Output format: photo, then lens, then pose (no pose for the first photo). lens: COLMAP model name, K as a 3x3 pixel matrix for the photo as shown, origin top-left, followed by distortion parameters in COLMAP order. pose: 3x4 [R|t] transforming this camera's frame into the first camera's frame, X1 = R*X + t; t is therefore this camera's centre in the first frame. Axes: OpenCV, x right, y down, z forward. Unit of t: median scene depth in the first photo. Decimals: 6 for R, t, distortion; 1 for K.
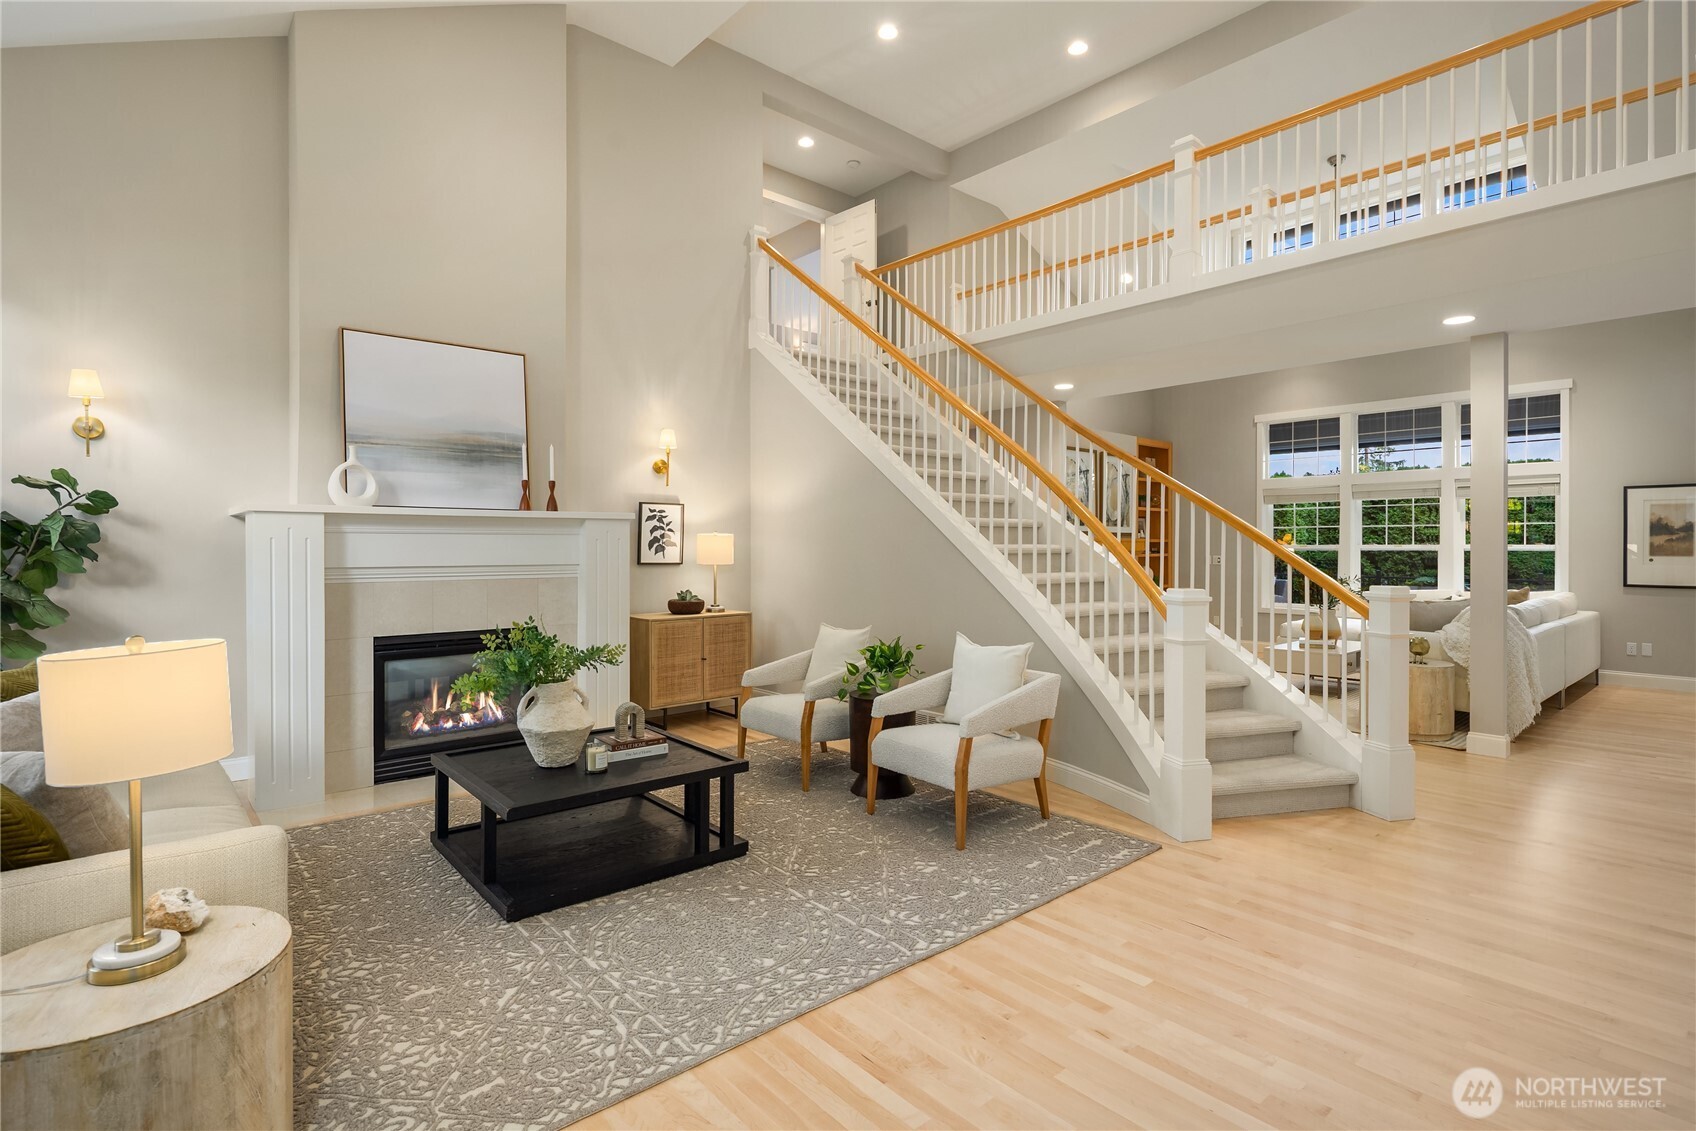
lens RADIAL K [[821.8, 0, 843.7], [0, 821.8, 549.4], [0, 0, 1]] dist [0.003783, -0.004237]
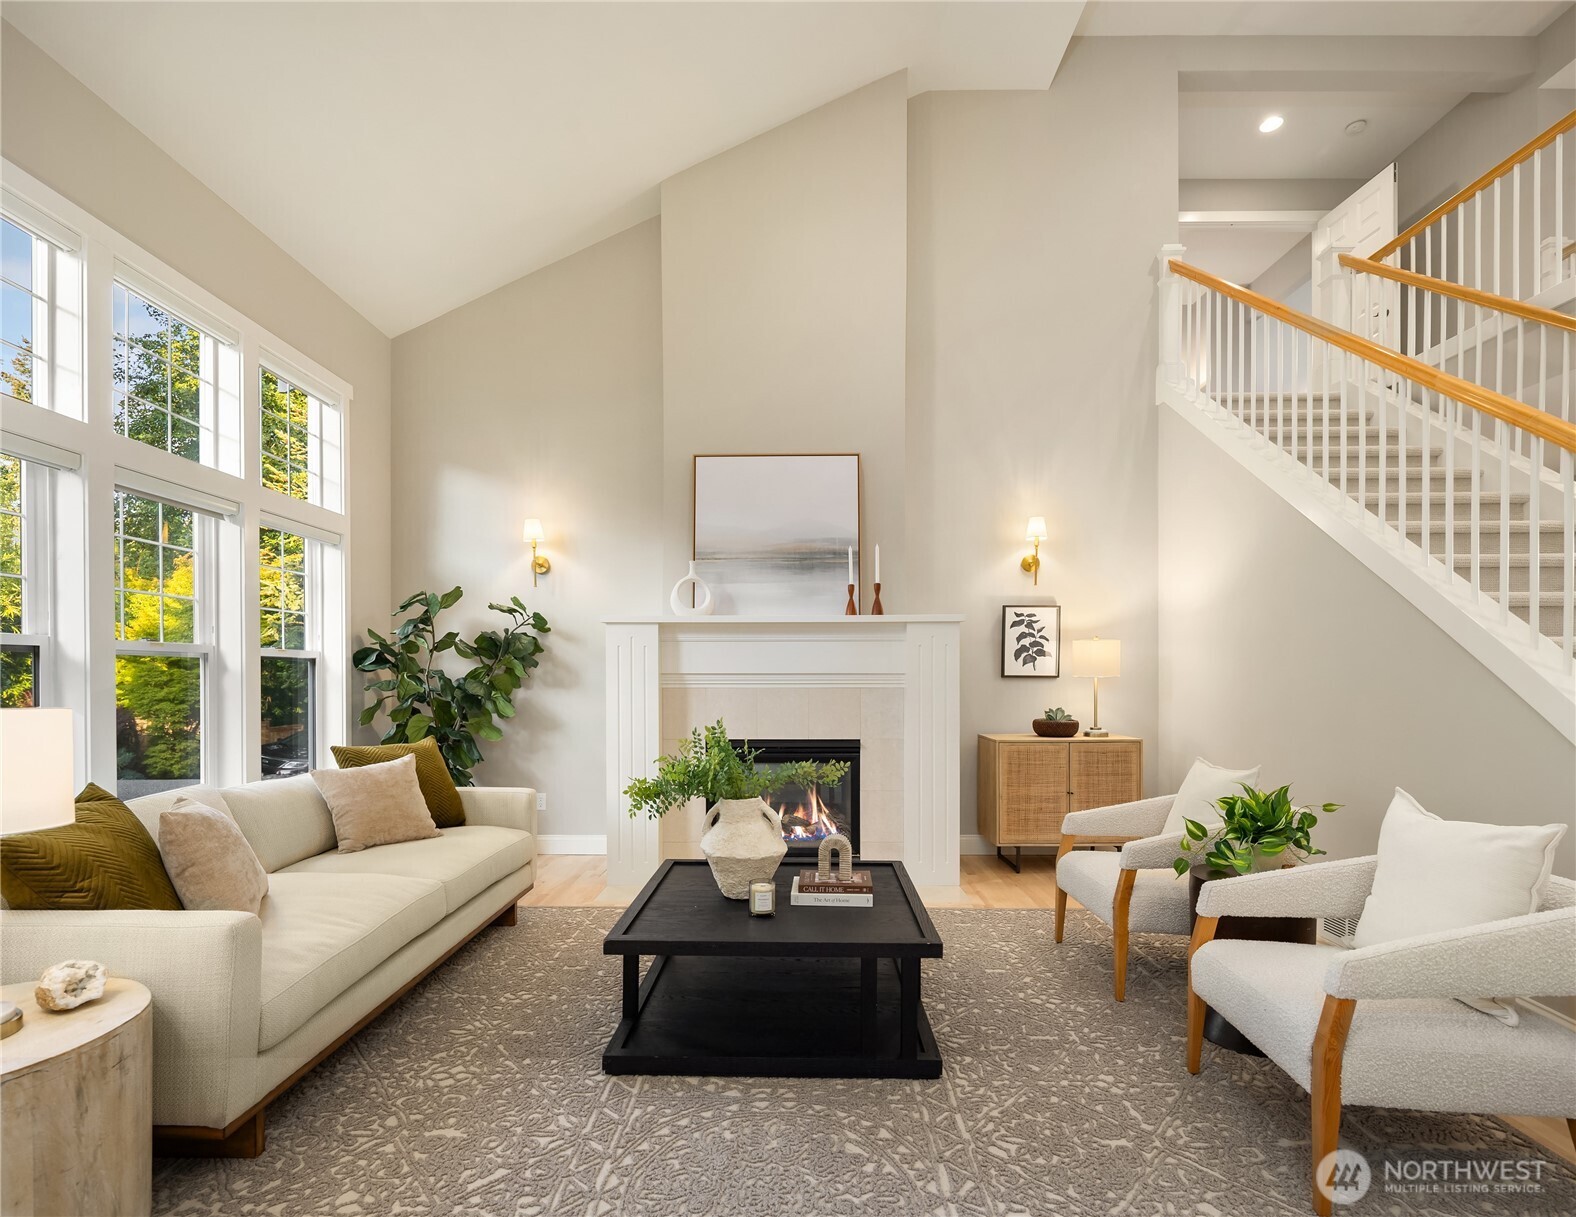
lens RADIAL K [[765.9, 0, 787.8], [0, 765.9, 676.0], [0, 0, 1]] dist [0.004366, -0.003382]
pose [[0.748924, -0.000466, -0.662656, 0.140818], [-0.001831, 0.999994, -0.002772, 0.023572], [0.662654, 0.003290, 0.748919, 0.287299]]
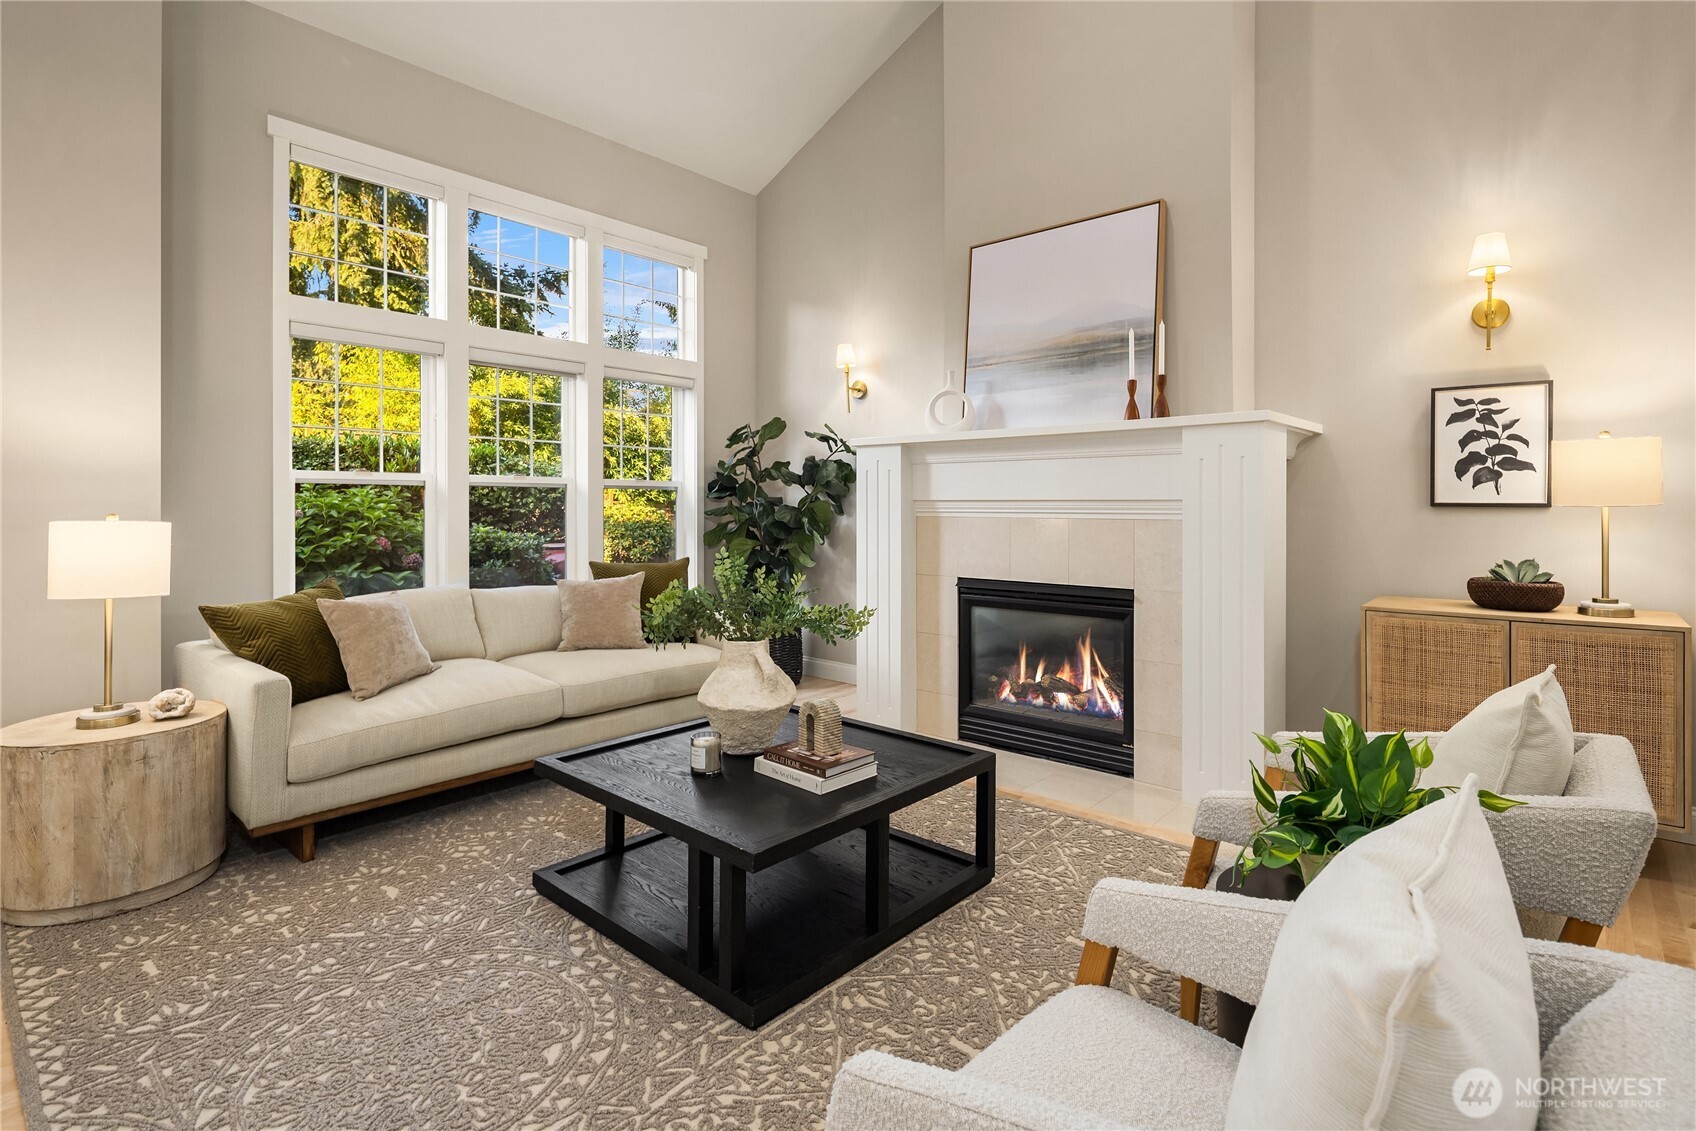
lens RADIAL K [[821.8, 0, 844.6], [0, 821.8, 507.6], [0, 0, 1]] dist [0.003783, -0.004237]
pose [[0.140077, 0.003421, -0.990135, 0.269930], [-0.005542, 0.999981, 0.002671, 0.023828], [0.990125, 0.005114, 0.140093, 0.651268]]
